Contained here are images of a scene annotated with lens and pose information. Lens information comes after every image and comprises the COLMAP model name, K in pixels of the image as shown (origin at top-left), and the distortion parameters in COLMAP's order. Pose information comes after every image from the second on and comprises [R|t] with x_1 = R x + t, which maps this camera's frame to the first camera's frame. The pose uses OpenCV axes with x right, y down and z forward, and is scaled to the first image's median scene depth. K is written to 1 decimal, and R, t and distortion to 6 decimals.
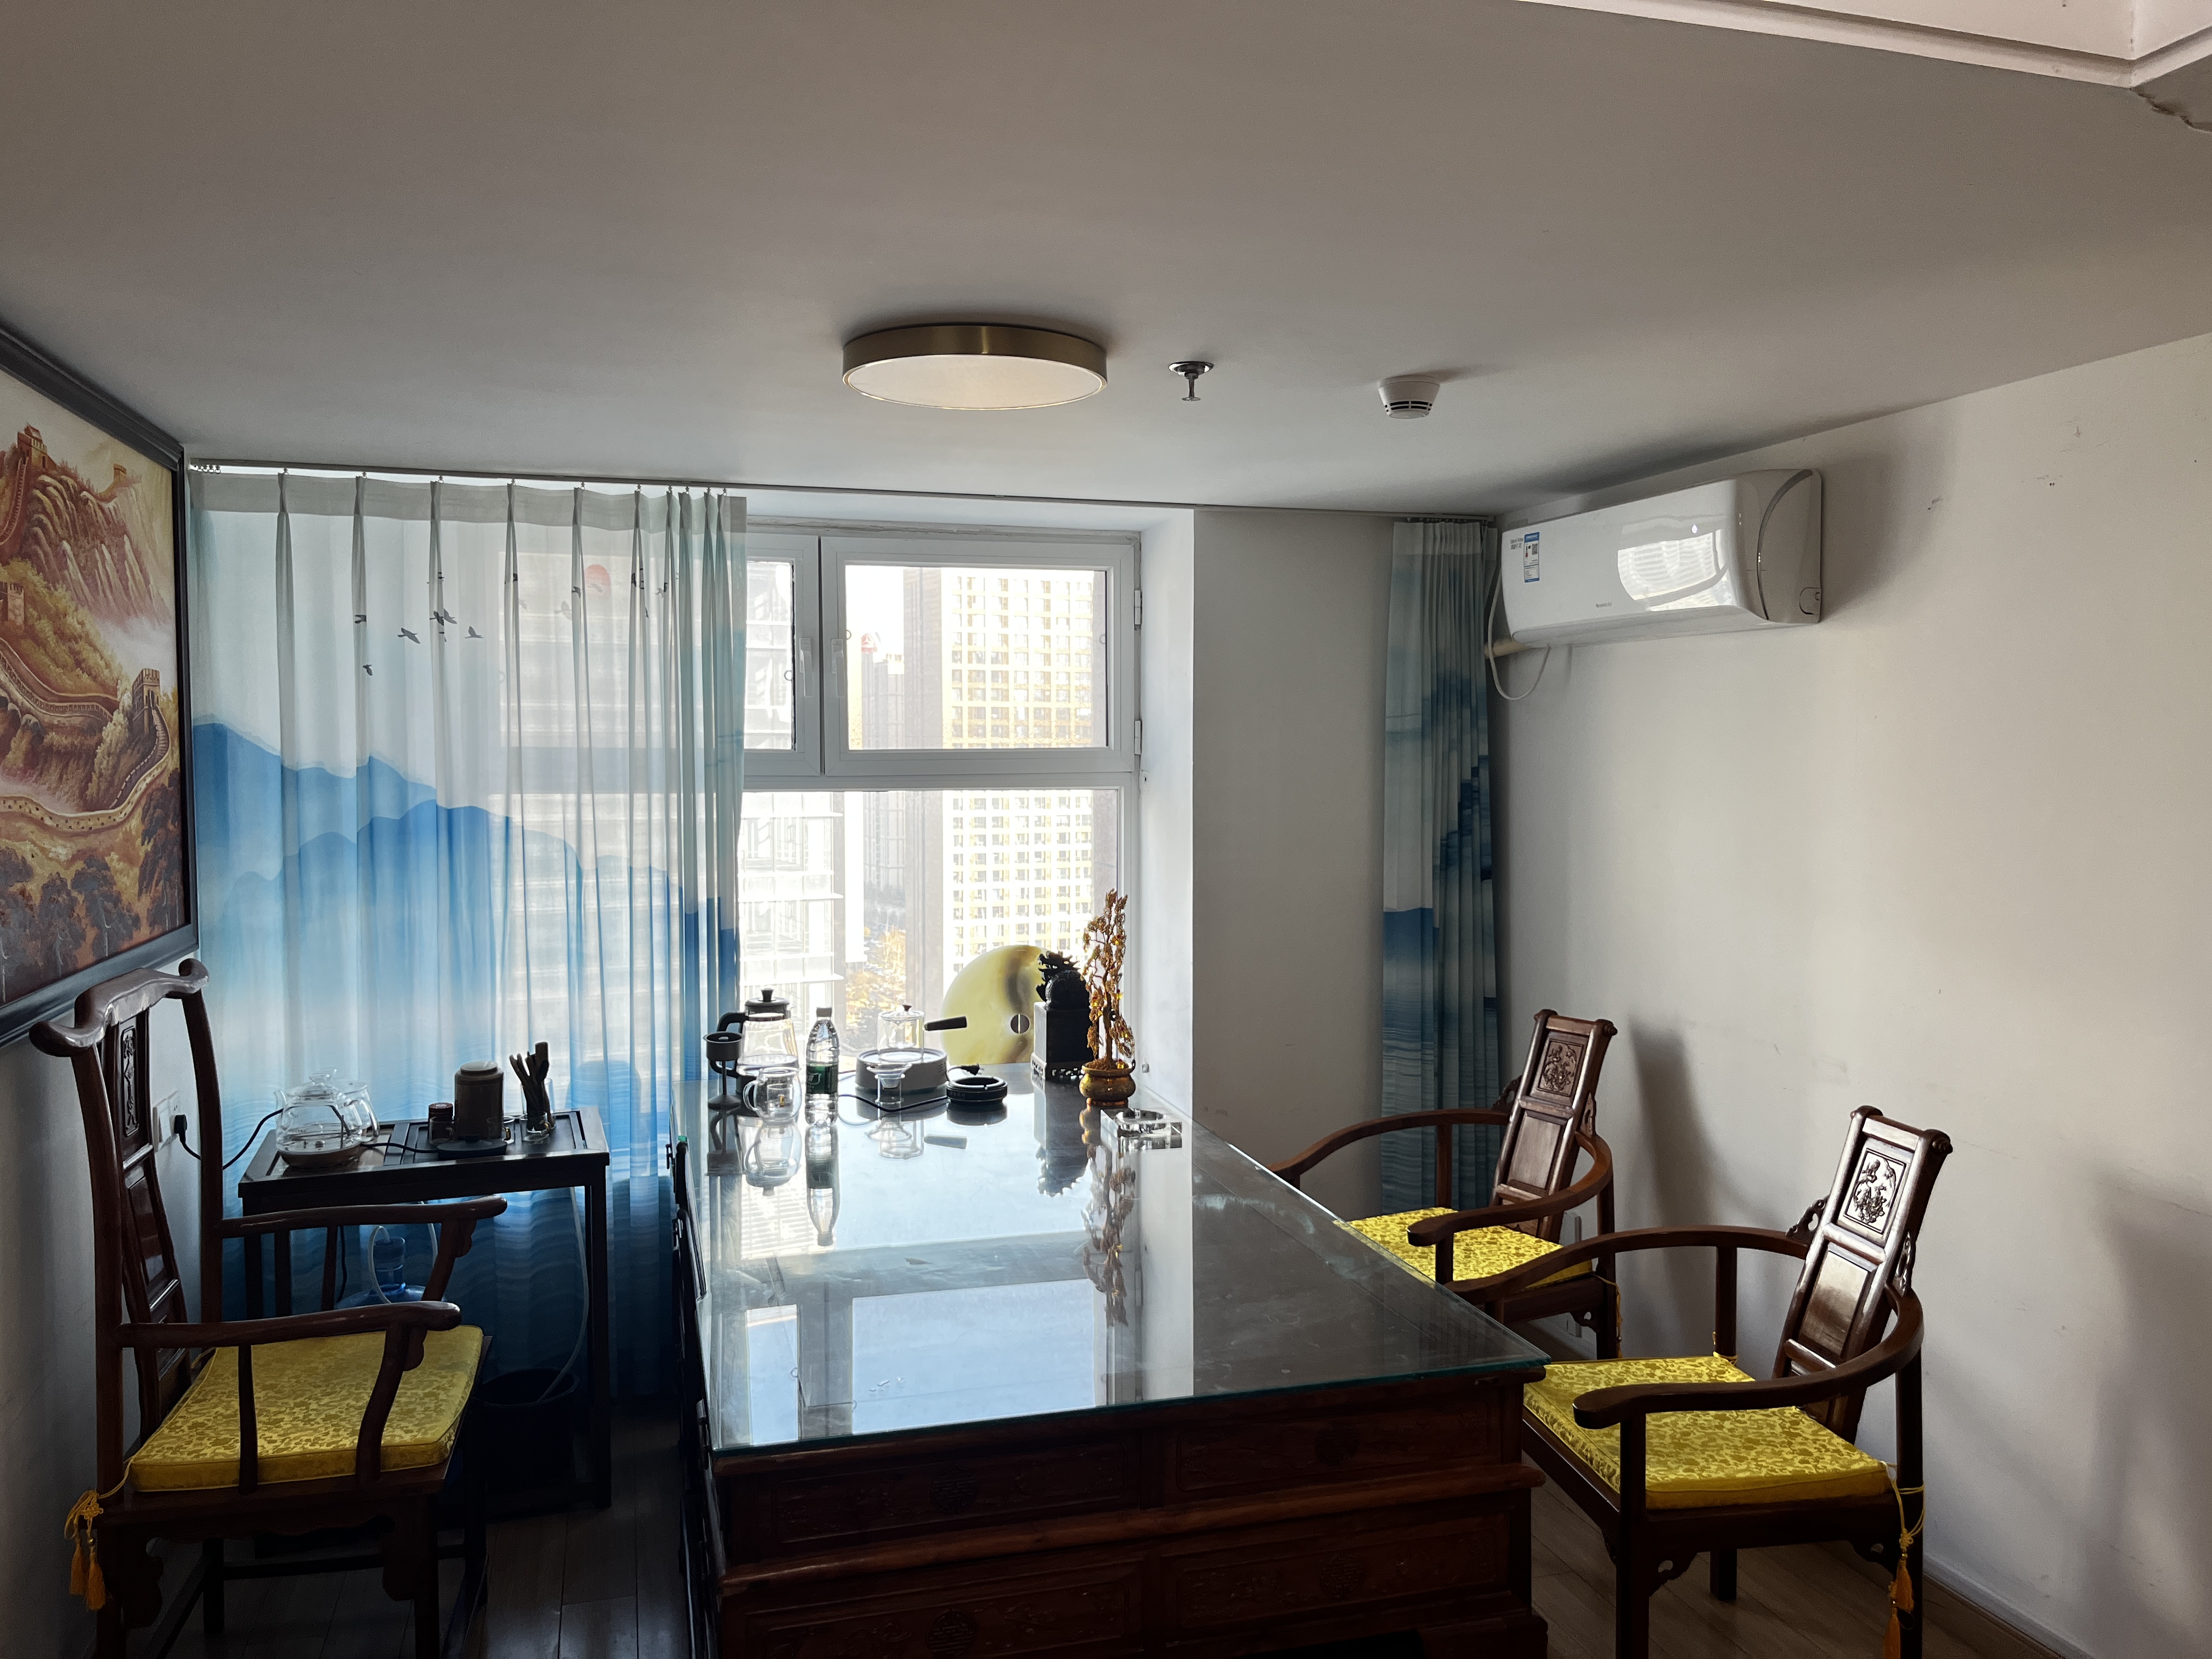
lens RADIAL K [[1677.4, 0, 1103.6], [0, 1677.4, 831.5], [0, 0, 1]] dist [0.044740, -0.060353]
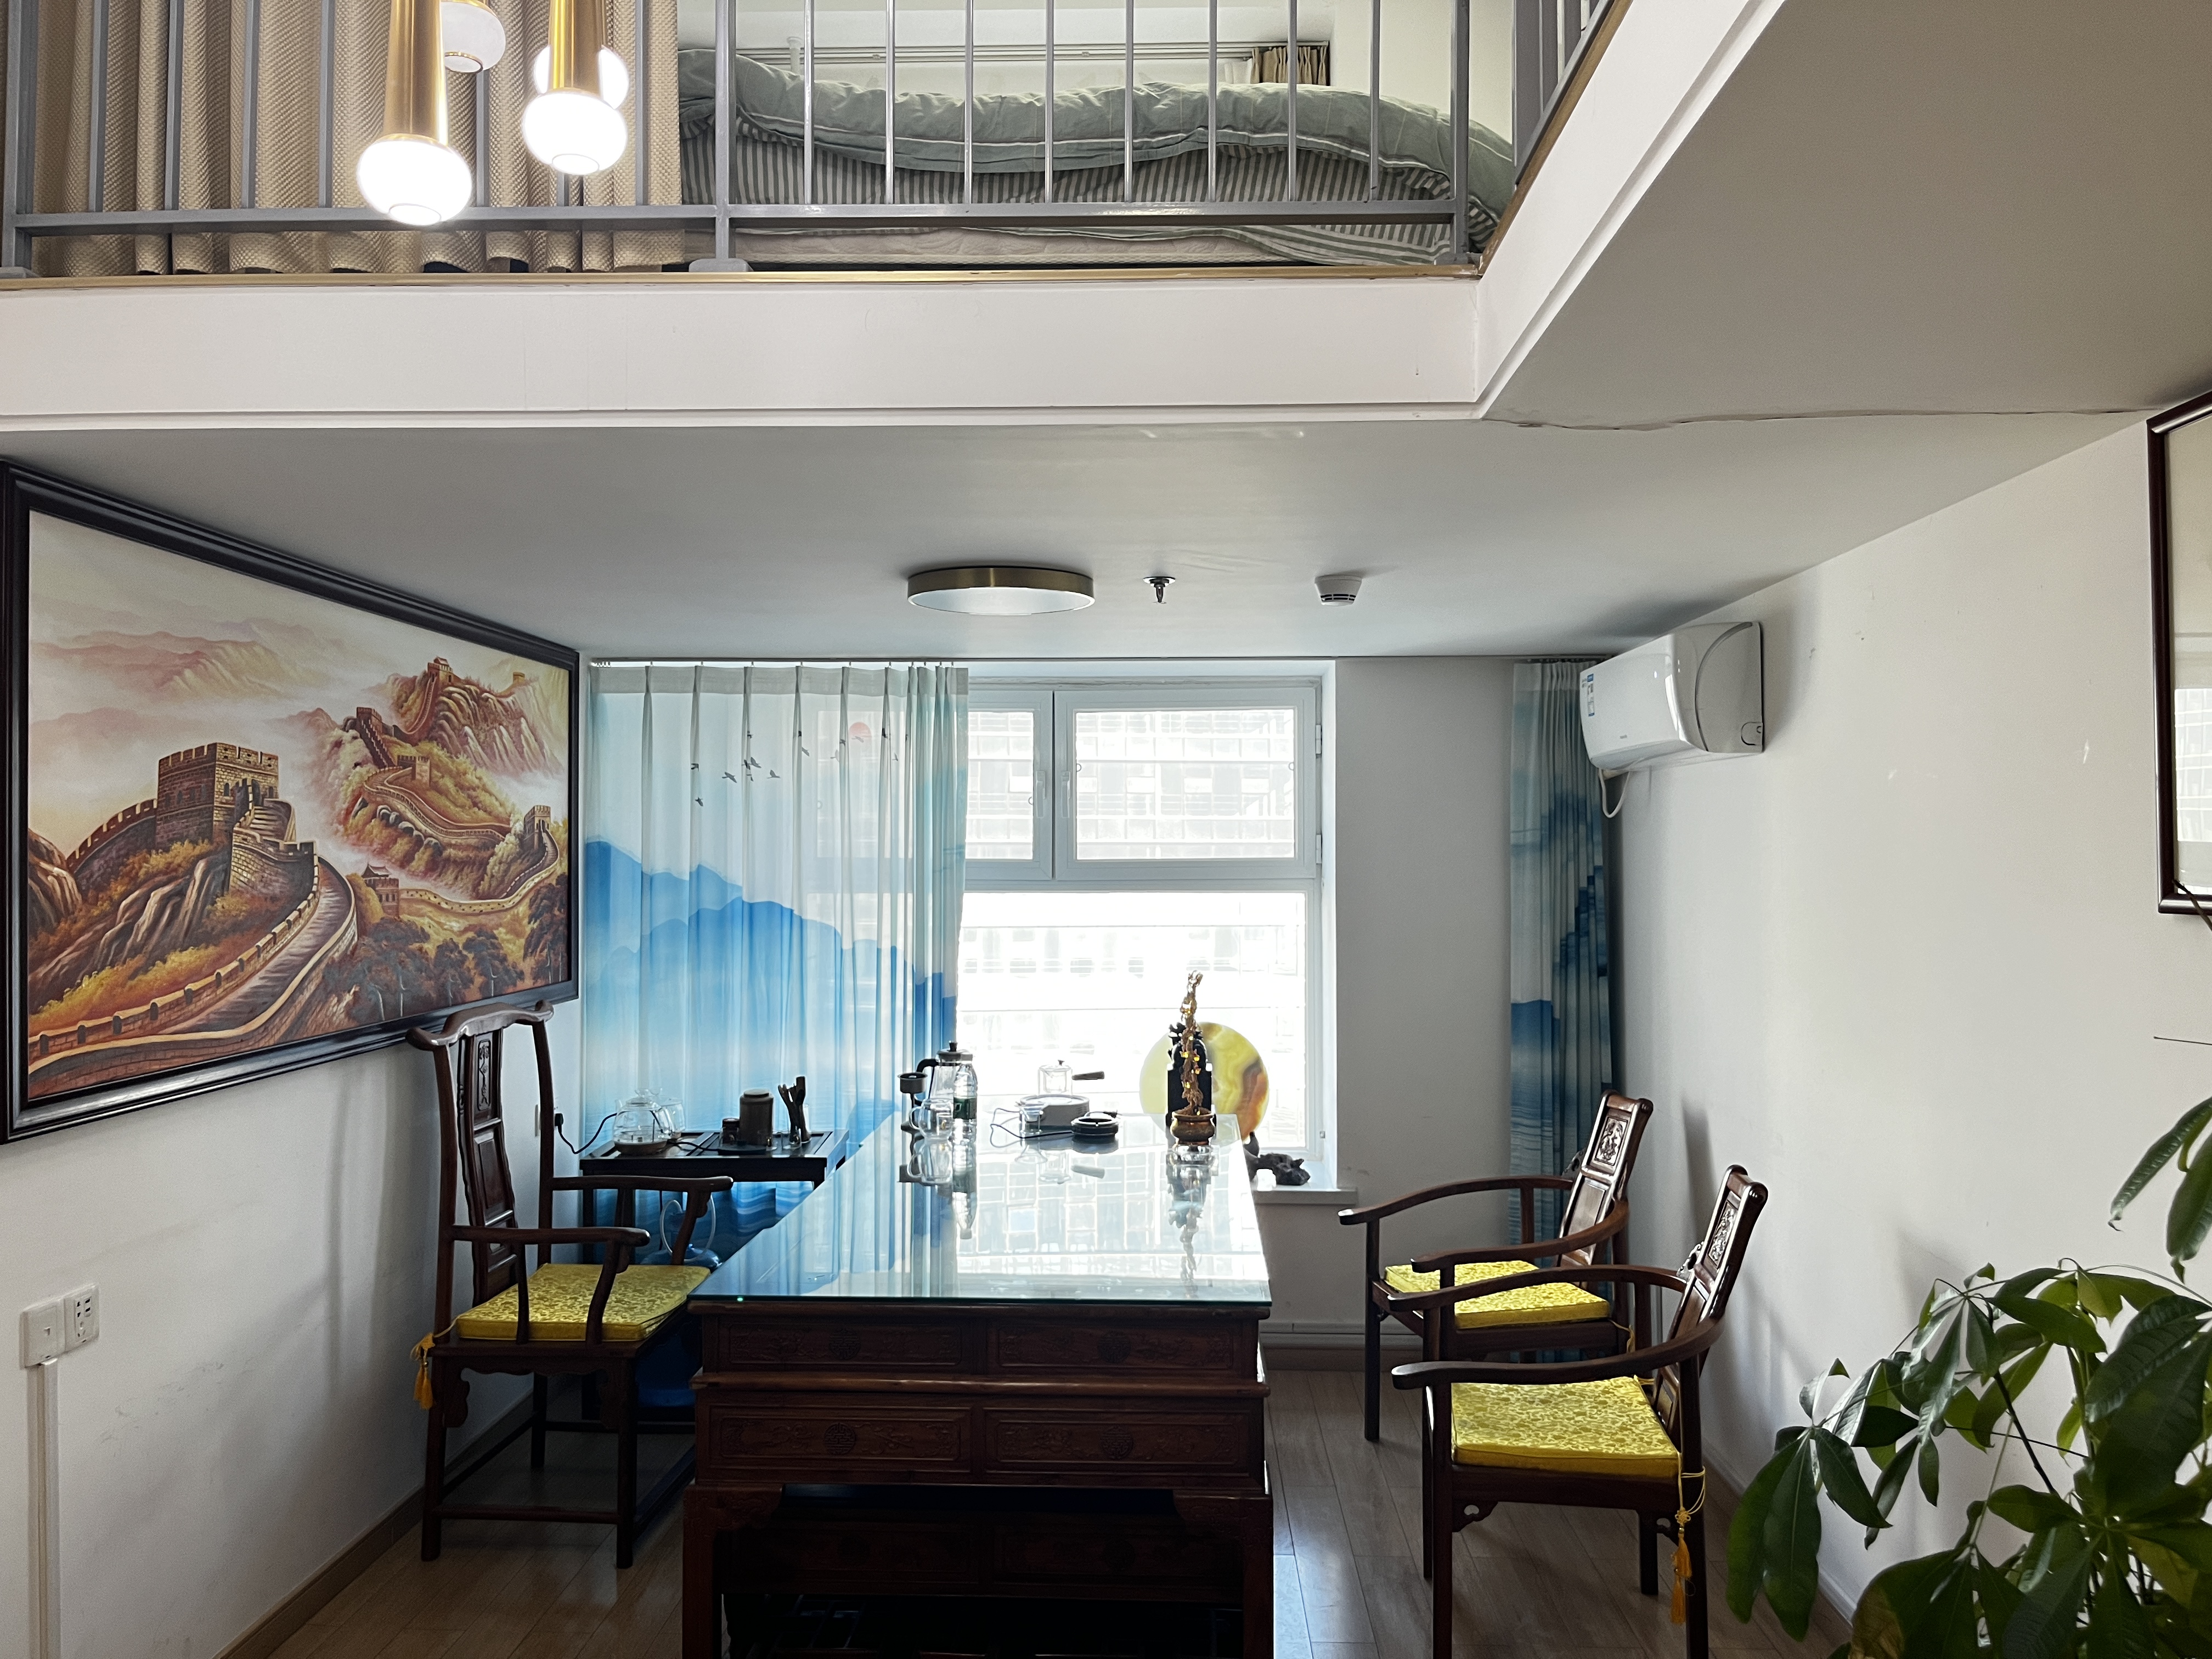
lens RADIAL K [[1677.4, 0, 1104.5], [0, 1677.4, 835.5], [0, 0, 1]] dist [0.044740, -0.060353]
pose [[0.948750, -0.003133, -0.316012, 0.350558], [-0.016767, 0.998044, -0.060232, 0.010259], [0.315582, 0.062444, 0.946841, -0.227463]]
